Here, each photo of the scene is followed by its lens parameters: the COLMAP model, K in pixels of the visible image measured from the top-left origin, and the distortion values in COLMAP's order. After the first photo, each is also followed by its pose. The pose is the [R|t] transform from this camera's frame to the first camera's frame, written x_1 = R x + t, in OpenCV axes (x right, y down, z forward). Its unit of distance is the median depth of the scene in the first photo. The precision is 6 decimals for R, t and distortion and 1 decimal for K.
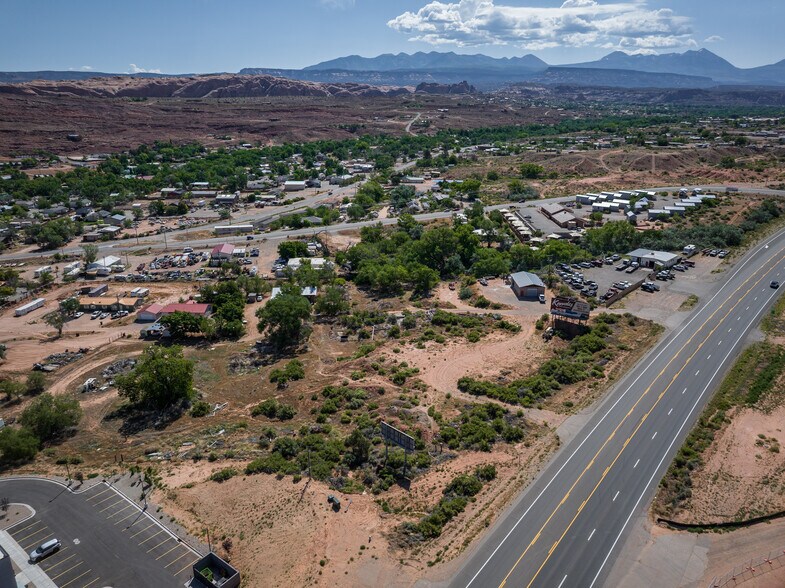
lens RADIAL K [[555.4, 0, 388.9], [0, 555.4, 297.9], [0, 0, 1]] dist [-0.064475, 0.038178]
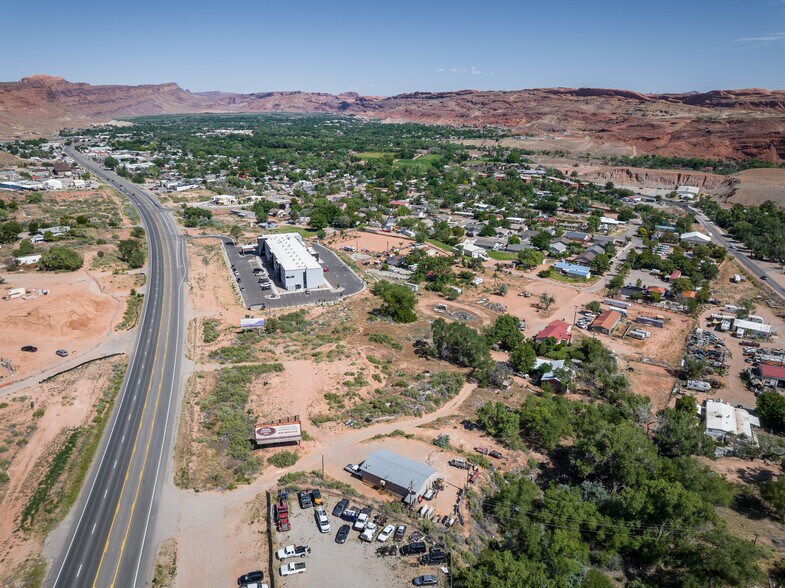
lens RADIAL K [[555.4, 0, 395.9], [0, 555.4, 292.4], [0, 0, 1]] dist [-0.064475, 0.038178]
pose [[-0.528343, 0.271552, -0.804434, 0.145597], [-0.289415, 0.833124, 0.471321, -0.103202], [0.798181, 0.481834, -0.361584, 0.228945]]
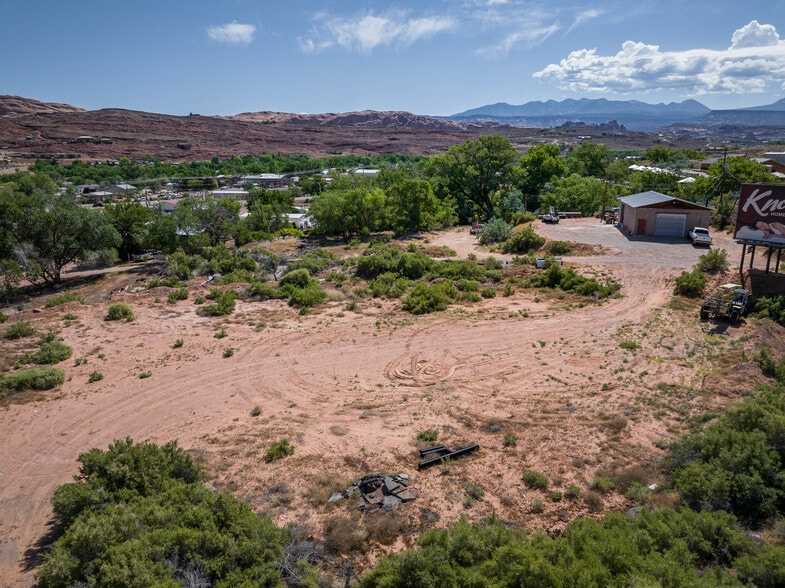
lens RADIAL K [[555.4, 0, 390.8], [0, 555.4, 297.6], [0, 0, 1]] dist [-0.064475, 0.038178]
pose [[0.969488, 0.064352, -0.236540, 0.033189], [-0.083072, 0.994079, -0.070036, 0.014993], [0.230633, 0.087549, 0.969094, 0.120716]]
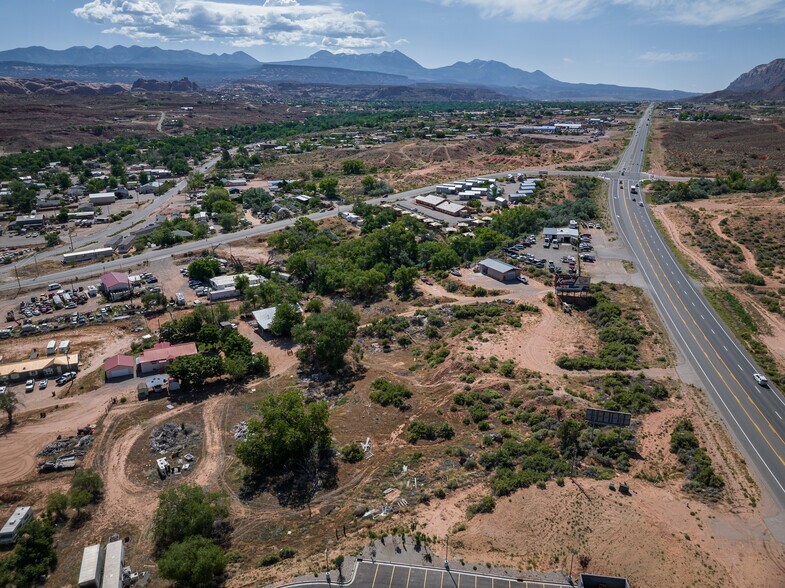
lens RADIAL K [[555.4, 0, 388.6], [0, 555.4, 296.8], [0, 0, 1]] dist [-0.064475, 0.038178]
pose [[0.886200, -0.150699, 0.438108, -0.086660], [0.149300, 0.988066, 0.037871, -0.009192], [-0.438587, 0.031849, 0.898124, 0.024220]]
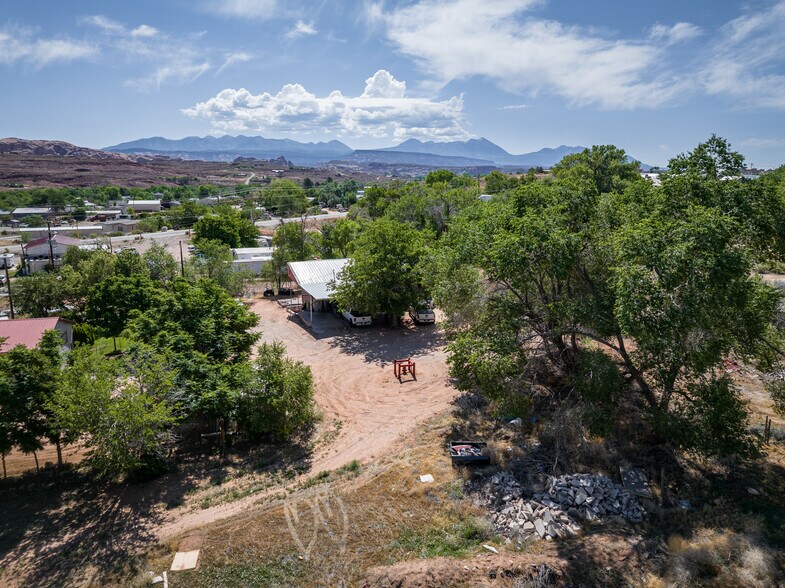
lens RADIAL K [[555.4, 0, 387.3], [0, 555.4, 291.2], [0, 0, 1]] dist [-0.064475, 0.038178]
pose [[0.945999, -0.052855, 0.319831, -0.055393], [0.101107, 0.985510, -0.136188, 0.009474], [-0.307998, 0.161171, 0.937636, 0.153398]]
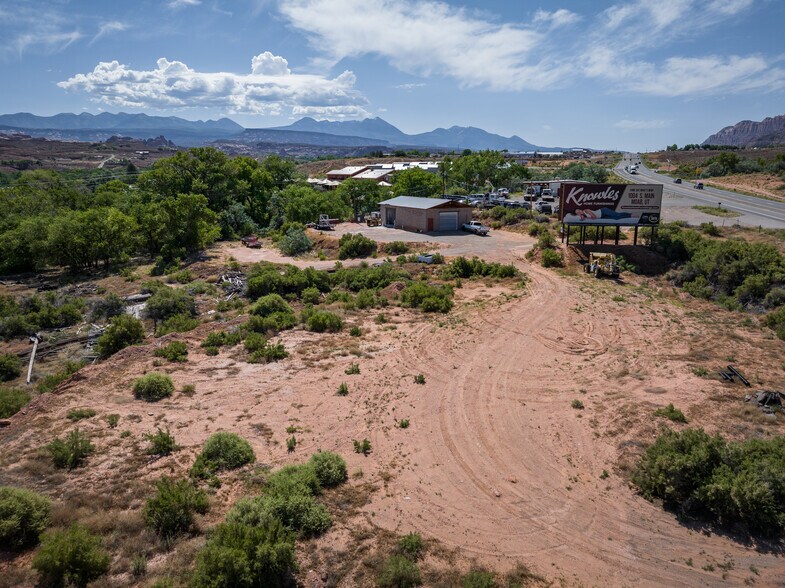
lens RADIAL K [[555.4, 0, 393.7], [0, 555.4, 293.6], [0, 0, 1]] dist [-0.064475, 0.038178]
pose [[0.868211, -0.105559, 0.484837, -0.000396], [0.160162, 0.984426, -0.072477, 0.014172], [-0.469636, 0.140578, 0.871596, 0.125264]]
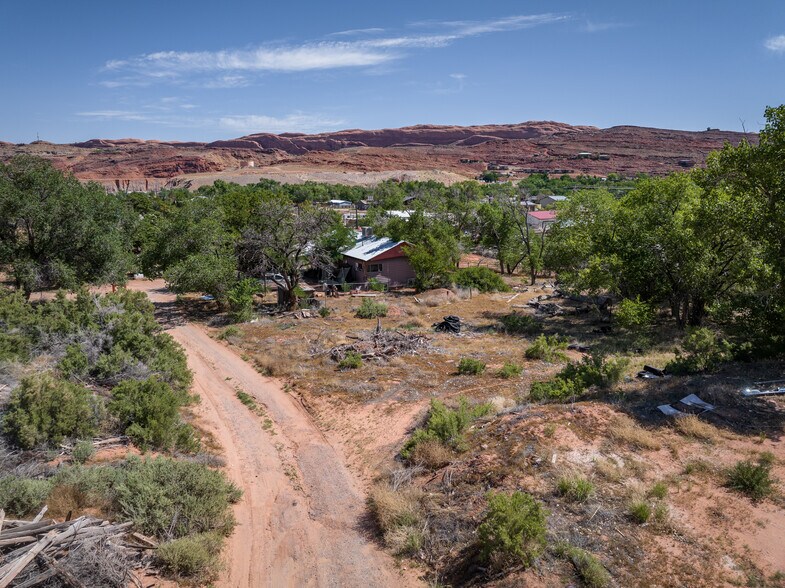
lens RADIAL K [[555.4, 0, 387.0], [0, 555.4, 293.9], [0, 0, 1]] dist [-0.064475, 0.038178]
pose [[0.431660, 0.192144, -0.881335, 0.024418], [-0.298957, 0.952302, 0.061193, -0.002283], [0.851055, 0.237067, 0.468513, 0.190059]]
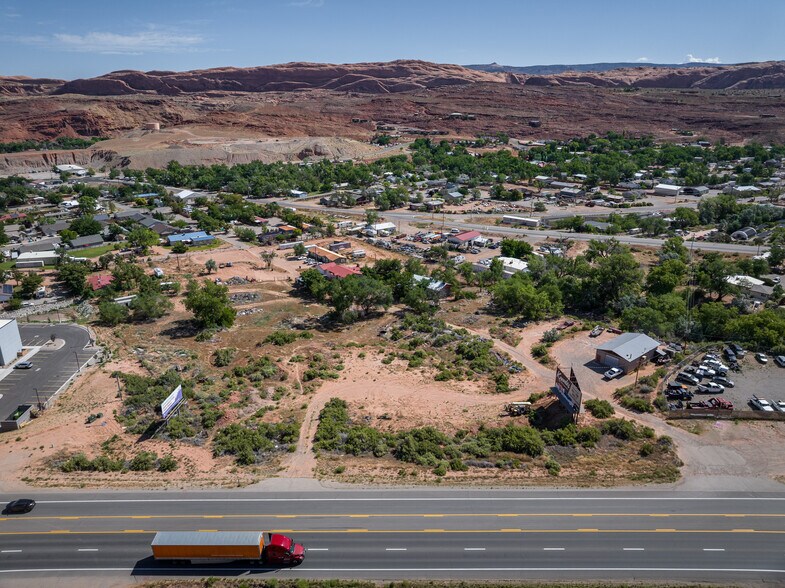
lens RADIAL K [[555.4, 0, 389.0], [0, 555.4, 292.0], [0, 0, 1]] dist [-0.064475, 0.038178]
pose [[0.634118, 0.257984, -0.728930, 0.111326], [-0.253756, 0.959922, 0.118987, -0.021032], [0.730412, 0.109518, 0.674169, 0.060931]]
